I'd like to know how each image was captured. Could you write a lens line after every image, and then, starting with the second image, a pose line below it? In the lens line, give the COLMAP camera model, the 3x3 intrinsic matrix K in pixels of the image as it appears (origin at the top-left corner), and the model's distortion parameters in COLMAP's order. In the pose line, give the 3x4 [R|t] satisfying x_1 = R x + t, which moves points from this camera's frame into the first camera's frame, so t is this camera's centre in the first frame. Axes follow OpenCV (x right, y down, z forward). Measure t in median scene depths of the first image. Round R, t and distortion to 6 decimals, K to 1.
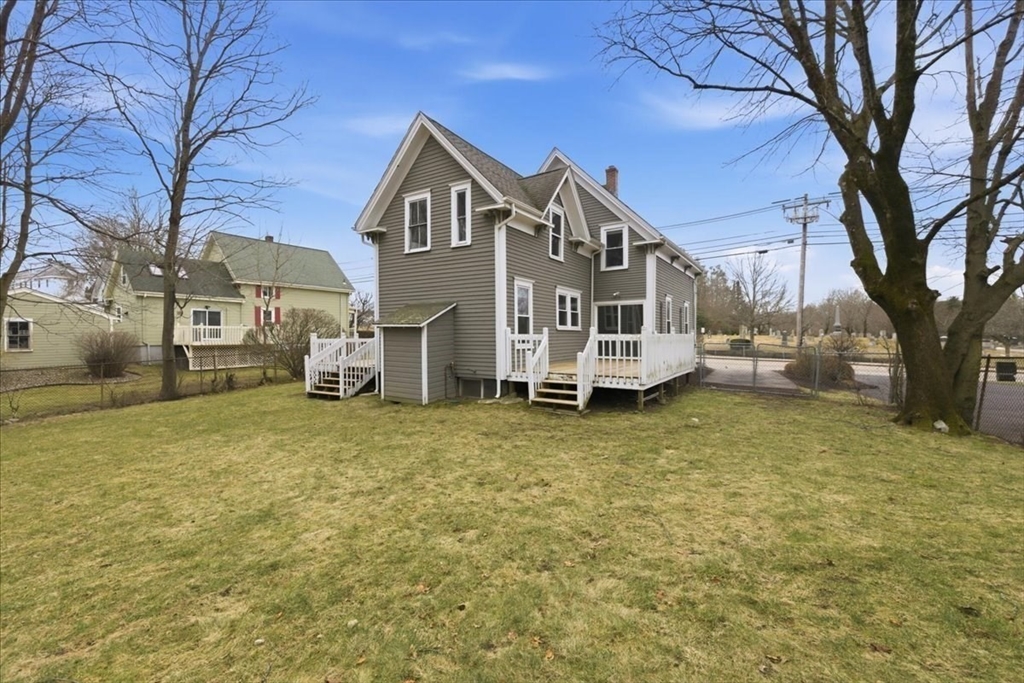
lens RADIAL K [[437.5, 0, 509.5], [0, 437.5, 338.4], [0, 0, 1]] dist [0.006754, 0.000210]
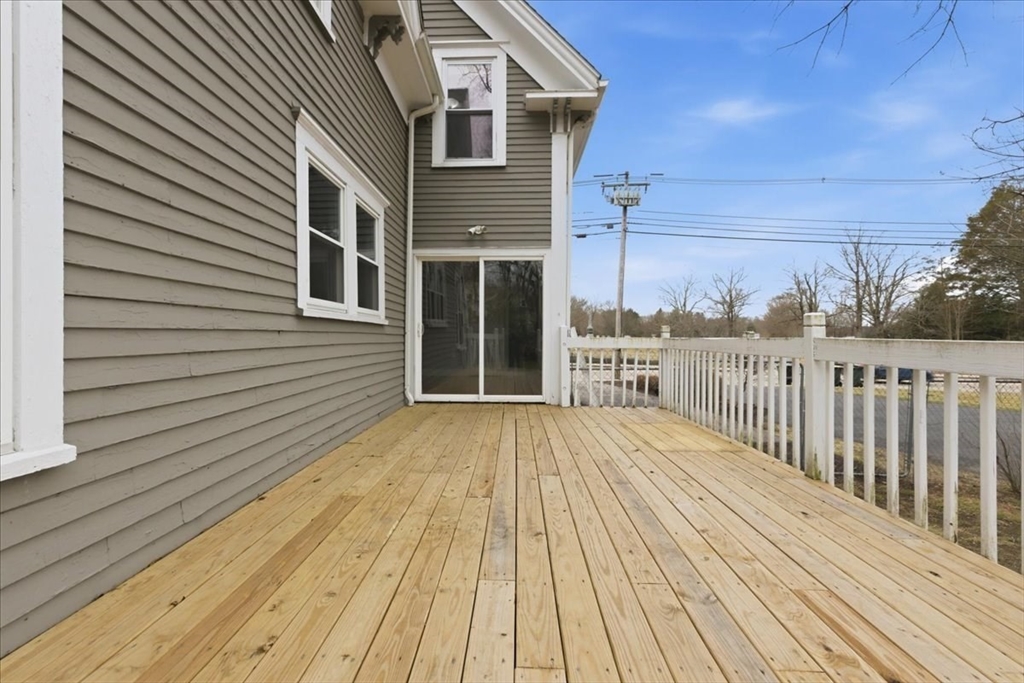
lens RADIAL K [[437.5, 0, 509.5], [0, 437.5, 338.4], [0, 0, 1]] dist [0.006754, 0.000210]
pose [[0.856803, 0.002686, 0.515636, 0.073902], [-0.001683, 0.999996, -0.002413, -0.006906], [-0.515641, 0.001199, 0.856804, 0.655029]]
